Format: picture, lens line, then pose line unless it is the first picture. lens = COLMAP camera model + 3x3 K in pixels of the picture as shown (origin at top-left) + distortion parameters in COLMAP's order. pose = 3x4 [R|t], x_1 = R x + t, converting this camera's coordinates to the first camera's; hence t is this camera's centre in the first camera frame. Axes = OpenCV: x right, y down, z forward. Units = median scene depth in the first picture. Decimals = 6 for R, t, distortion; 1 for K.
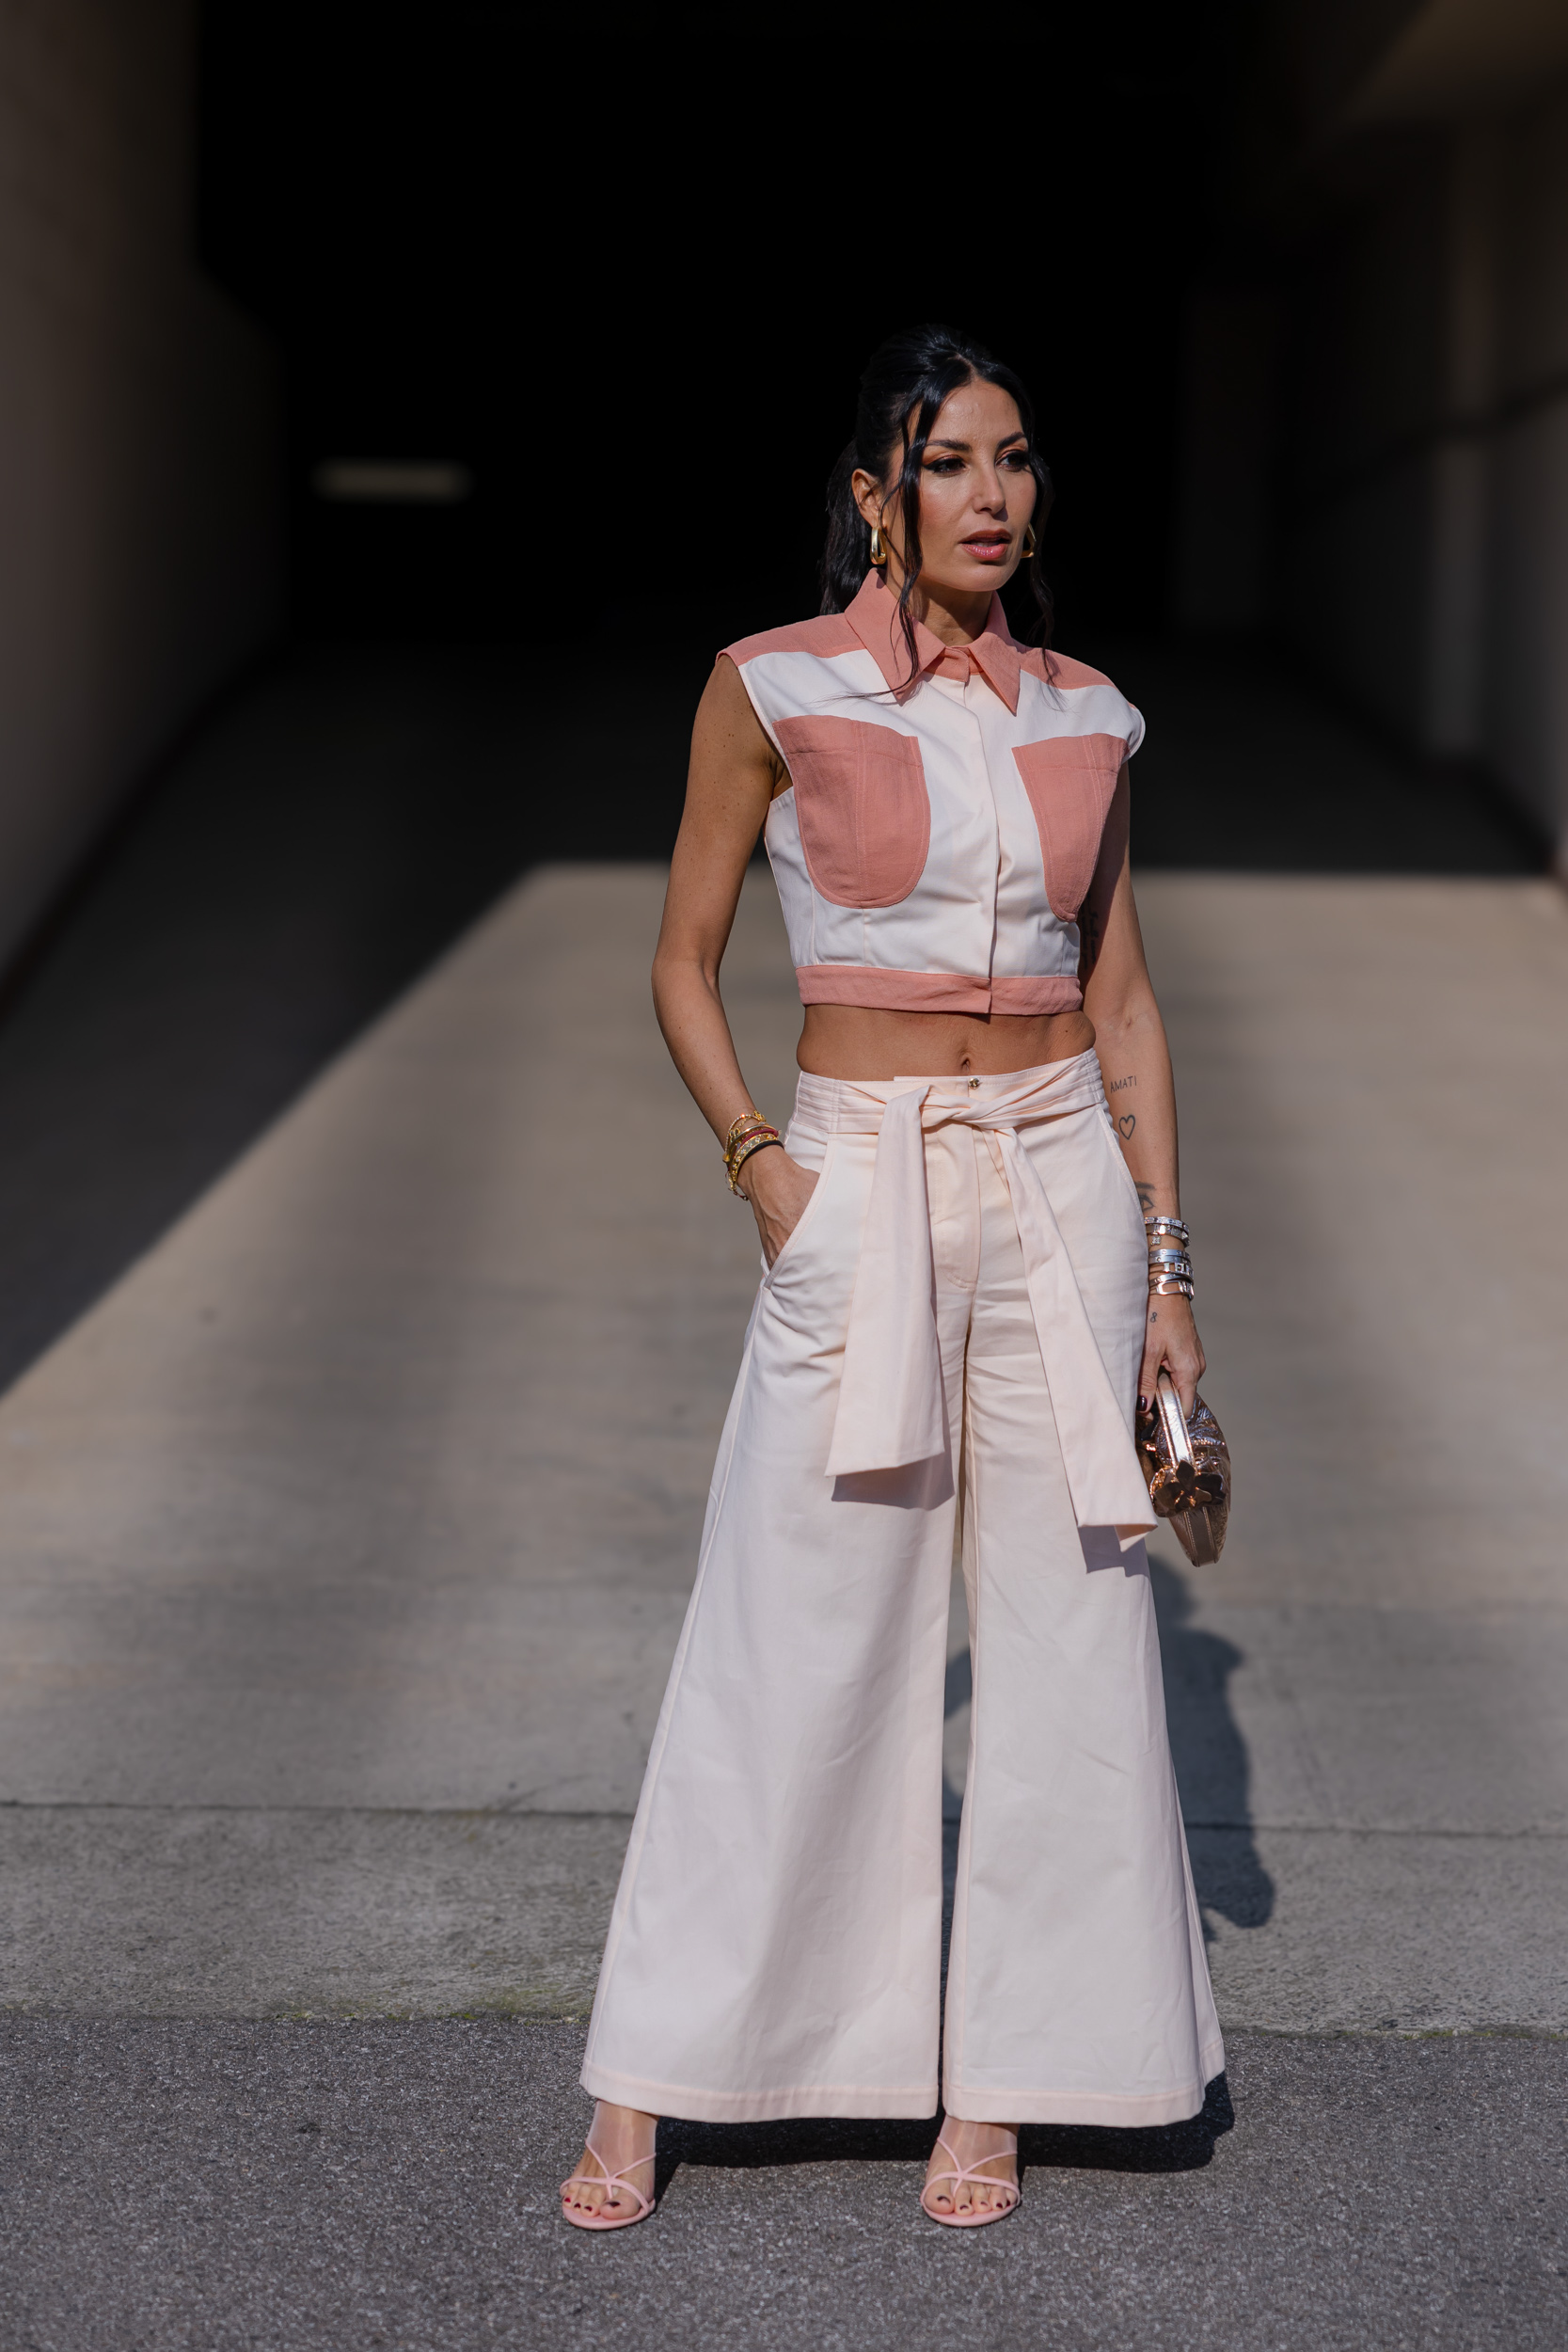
lens RADIAL K [[4777.4, 0, 745.0], [0, 4777.4, 1179.4], [0, 0, 1]] dist [0.010142, 0.191726]
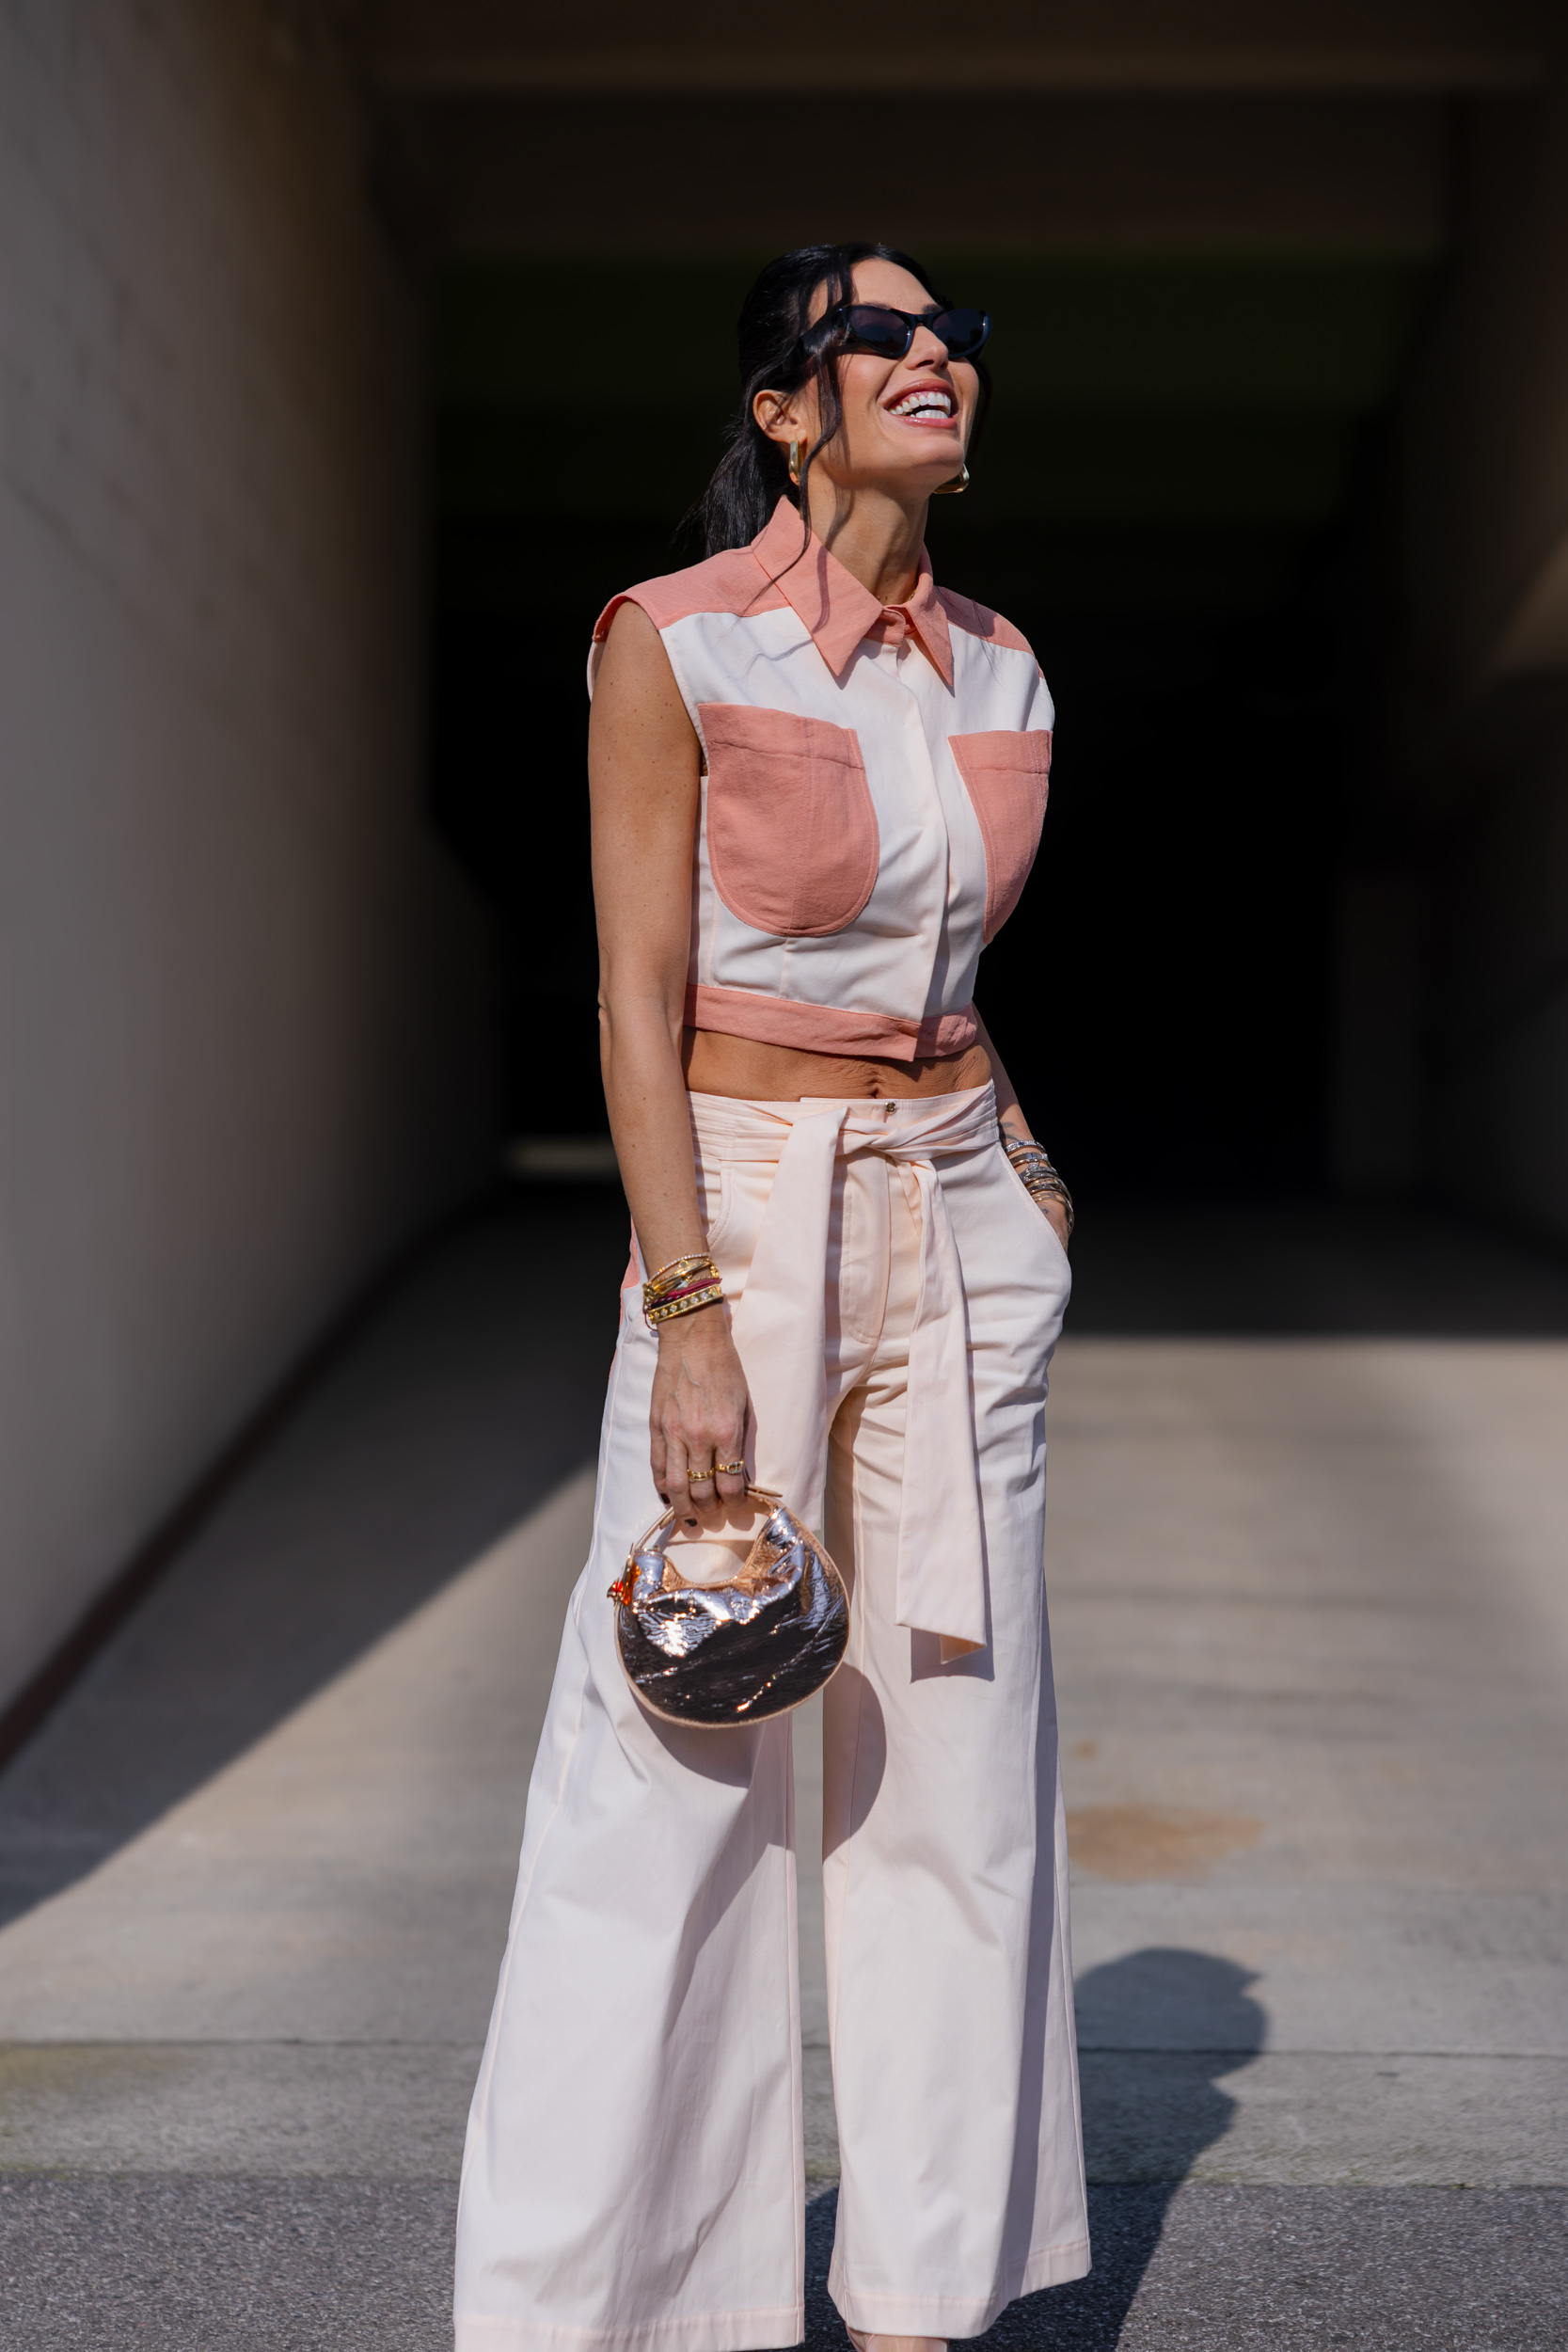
lens RADIAL K [[4451.5, 0, 784.0], [0, 4451.5, 1176.0], [0, 0, 1]] dist [0.020606, 0.084465]
pose [[0.999650, -0.011786, -0.023667, -0.028713], [0.008053, 0.988344, -0.152024, 0.101475], [0.025182, 0.151780, 0.988093, 0.056202]]
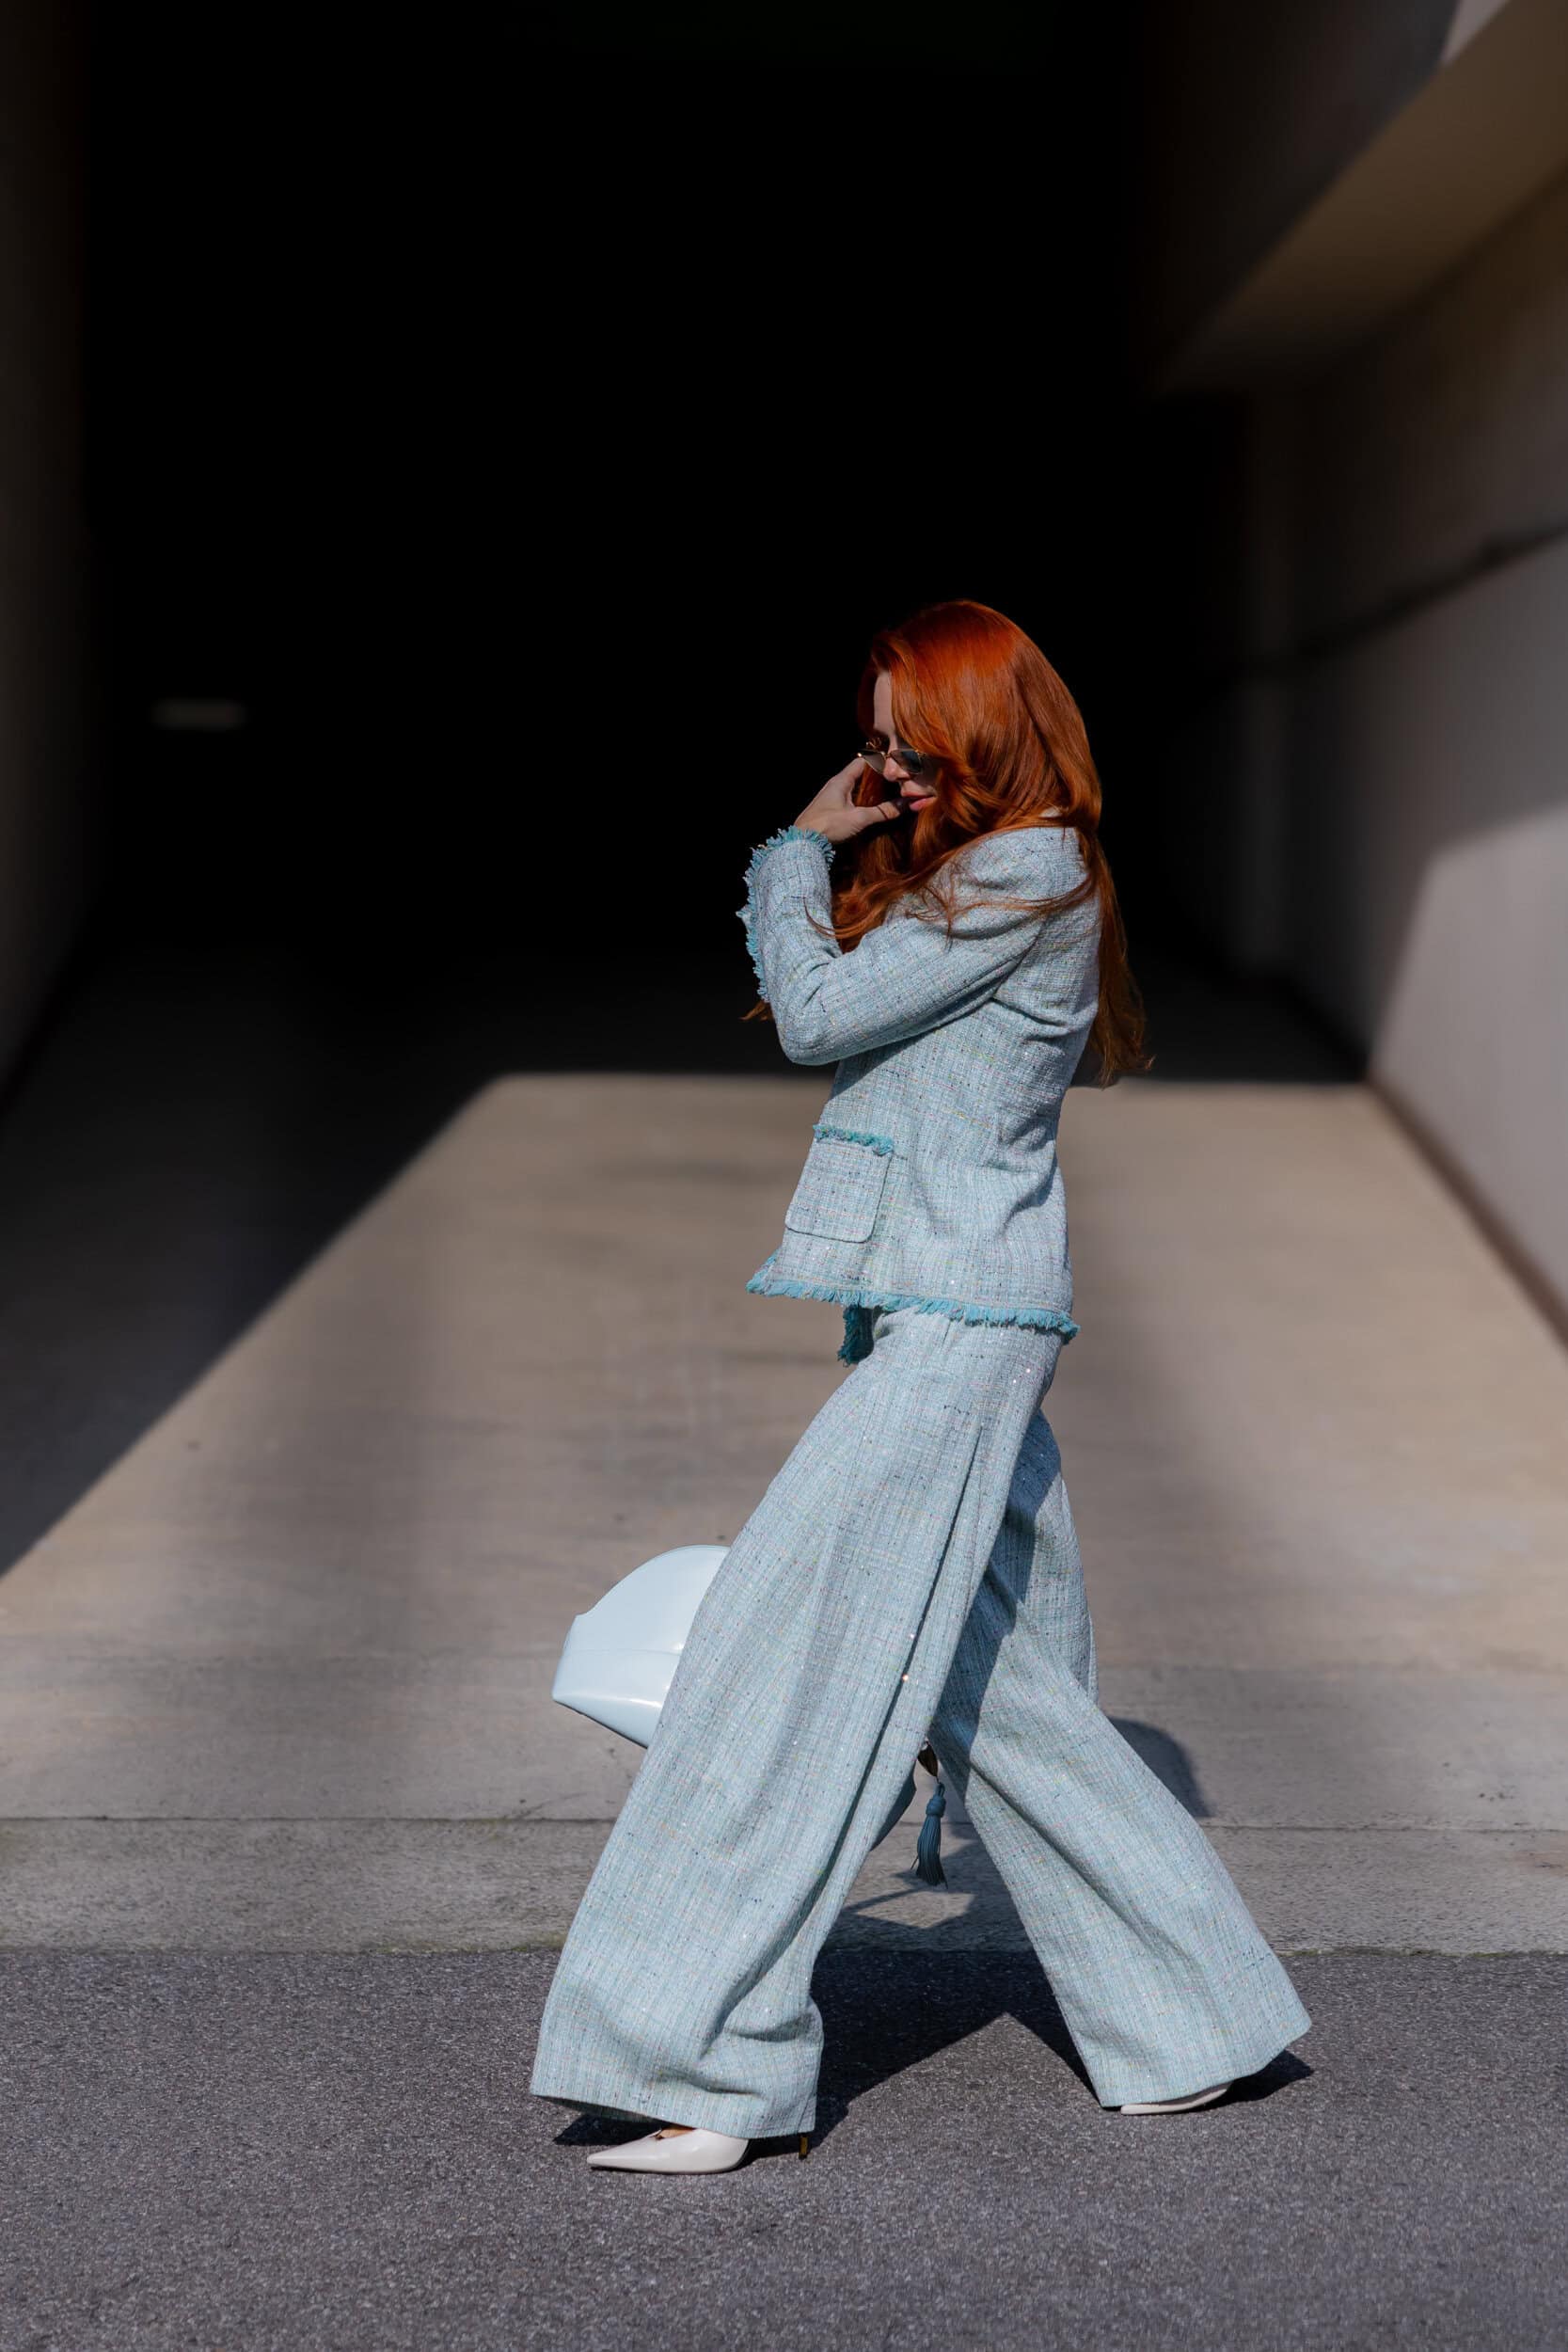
lens RADIAL K [[4948.4, 0, 852.0], [0, 4948.4, 1176.9], [0, 0, 1]] dist [0.033226, -0.036686]
pose [[0.997511, -0.002480, 0.070467, -0.058390], [0.006133, 0.998645, -0.051673, 0.039274], [-0.070244, 0.051977, 0.996175, -0.264392]]
